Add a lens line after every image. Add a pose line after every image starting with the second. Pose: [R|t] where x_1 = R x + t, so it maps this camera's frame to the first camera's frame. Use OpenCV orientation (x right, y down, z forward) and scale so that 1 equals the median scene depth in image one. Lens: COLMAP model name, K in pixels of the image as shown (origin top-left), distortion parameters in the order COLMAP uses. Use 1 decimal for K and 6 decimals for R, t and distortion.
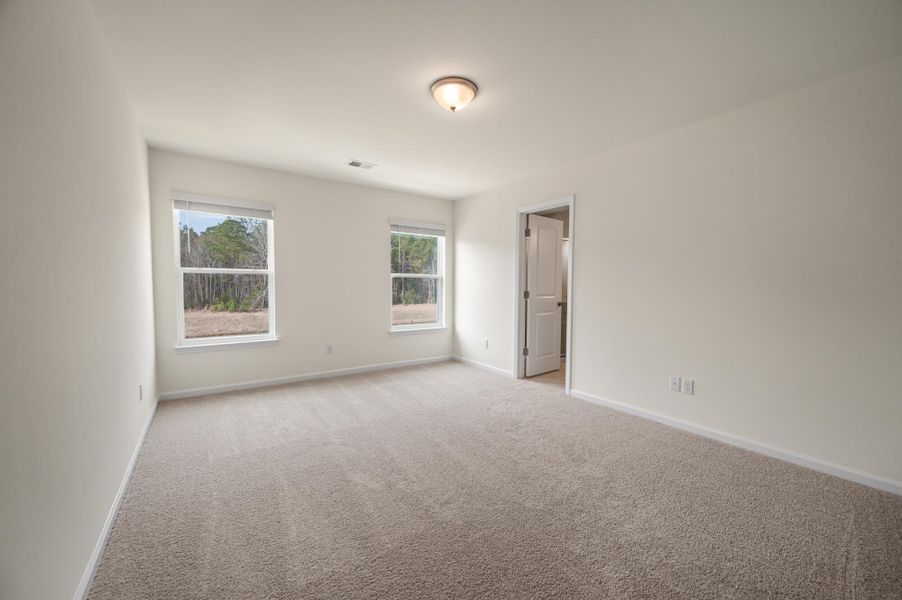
lens RADIAL K [[347.4, 0, 439.3], [0, 347.4, 305.3], [0, 0, 1]] dist [-0.000573, -0.000113]
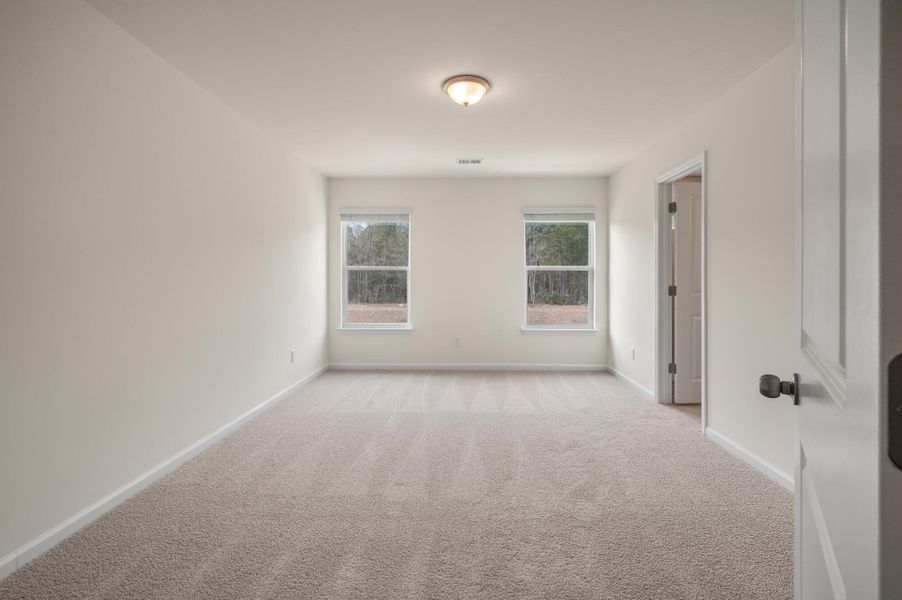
lens RADIAL K [[399.5, 0, 451.9], [0, 399.5, 288.1], [0, 0, 1]] dist [0.000715, 0.000144]
pose [[0.811939, 0.006742, -0.583703, 0.373272], [-0.027963, 0.999235, -0.027356, -0.000249], [0.583072, 0.038534, 0.811506, 0.034243]]
